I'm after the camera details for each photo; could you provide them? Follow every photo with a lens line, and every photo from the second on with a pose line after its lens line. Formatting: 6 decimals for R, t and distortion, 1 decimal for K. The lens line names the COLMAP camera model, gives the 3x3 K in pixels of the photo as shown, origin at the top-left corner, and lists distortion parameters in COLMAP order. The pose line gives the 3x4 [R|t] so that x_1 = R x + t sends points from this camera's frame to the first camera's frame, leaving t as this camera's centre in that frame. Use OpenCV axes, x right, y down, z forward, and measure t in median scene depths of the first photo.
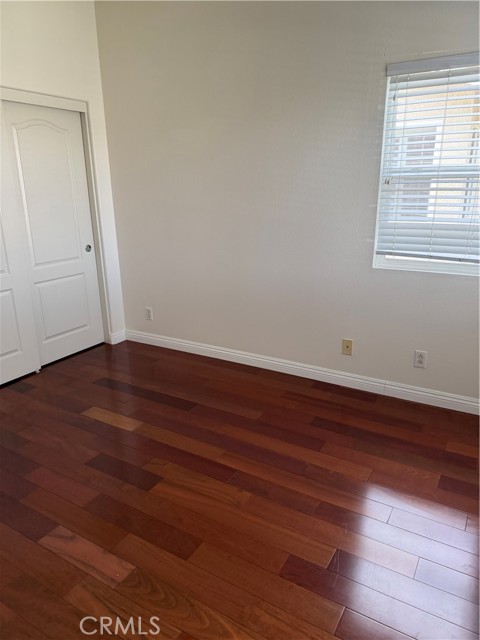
lens RADIAL K [[440.4, 0, 256.0], [0, 440.4, 320.8], [0, 0, 1]] dist [0.003625, 0.000366]
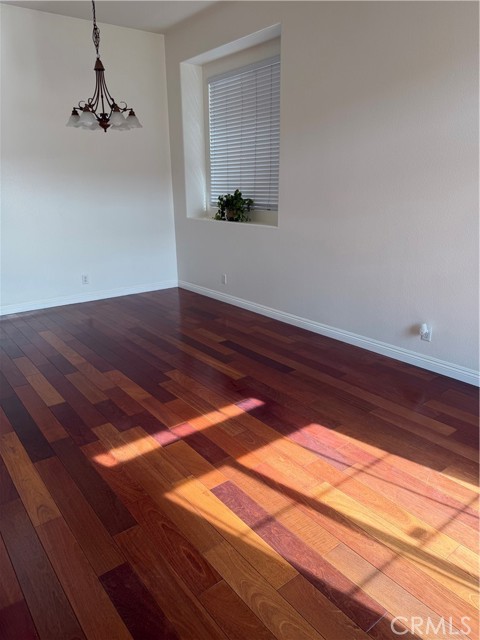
lens RADIAL K [[440.4, 0, 256.0], [0, 440.4, 320.8], [0, 0, 1]] dist [0.003625, 0.000366]
pose [[0.902399, 0.088182, -0.421783, 0.416470], [-0.086921, 0.995967, 0.022260, 0.071967], [0.422044, 0.016574, 0.906424, -0.162222]]
